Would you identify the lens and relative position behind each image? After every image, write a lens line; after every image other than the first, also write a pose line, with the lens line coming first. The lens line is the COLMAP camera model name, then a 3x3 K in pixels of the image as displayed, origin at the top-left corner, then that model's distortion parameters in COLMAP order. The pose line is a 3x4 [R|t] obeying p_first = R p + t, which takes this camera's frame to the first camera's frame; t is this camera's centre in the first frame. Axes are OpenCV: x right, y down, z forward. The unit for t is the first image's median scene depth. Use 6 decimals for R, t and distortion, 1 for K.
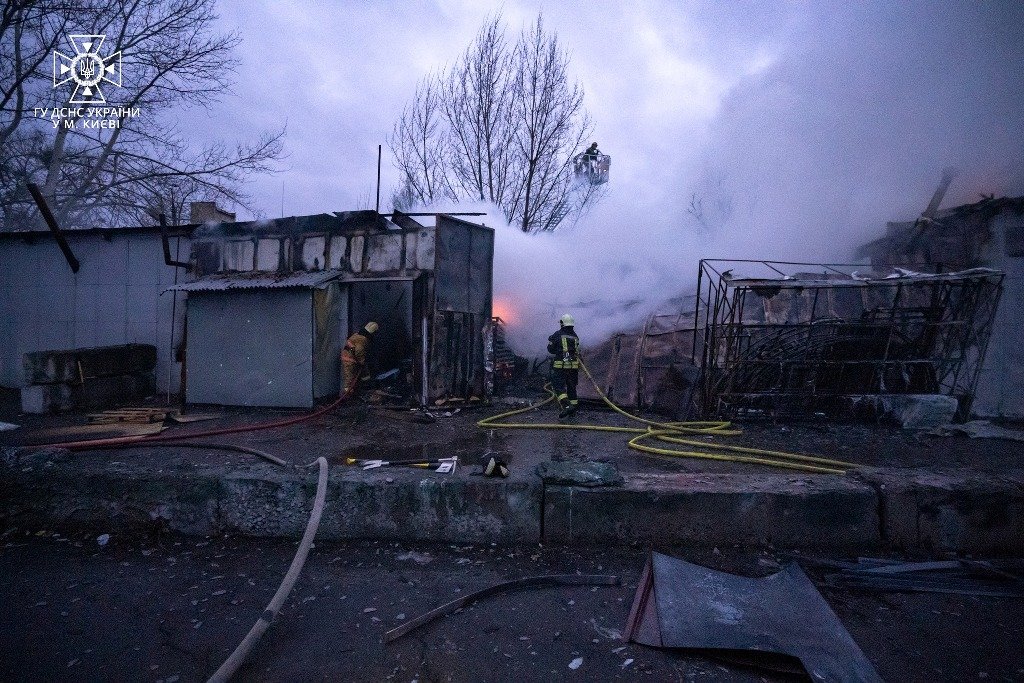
lens RADIAL K [[775.1, 0, 514.0], [0, 775.1, 343.3], [0, 0, 1]] dist [0.007091, 0.002850]
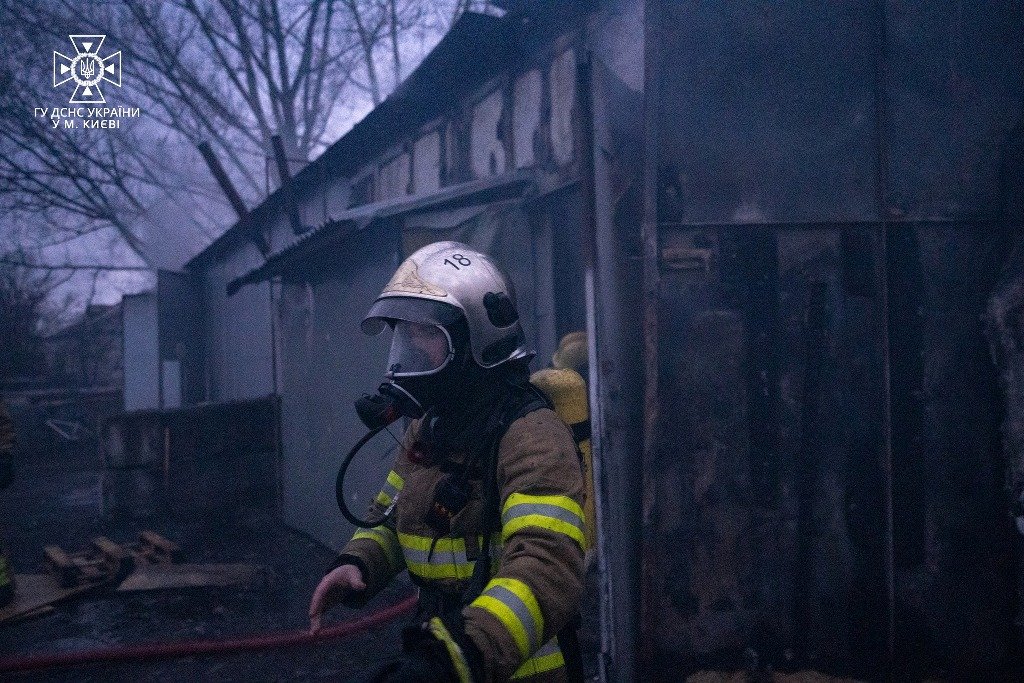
lens RADIAL K [[775.1, 0, 514.0], [0, 775.1, 343.3], [0, 0, 1]] dist [0.007091, 0.002850]
pose [[0.635692, -0.055795, -0.769924, 0.029628], [0.038312, 0.998436, -0.040722, -0.005115], [0.770991, -0.003611, 0.636835, 0.807506]]
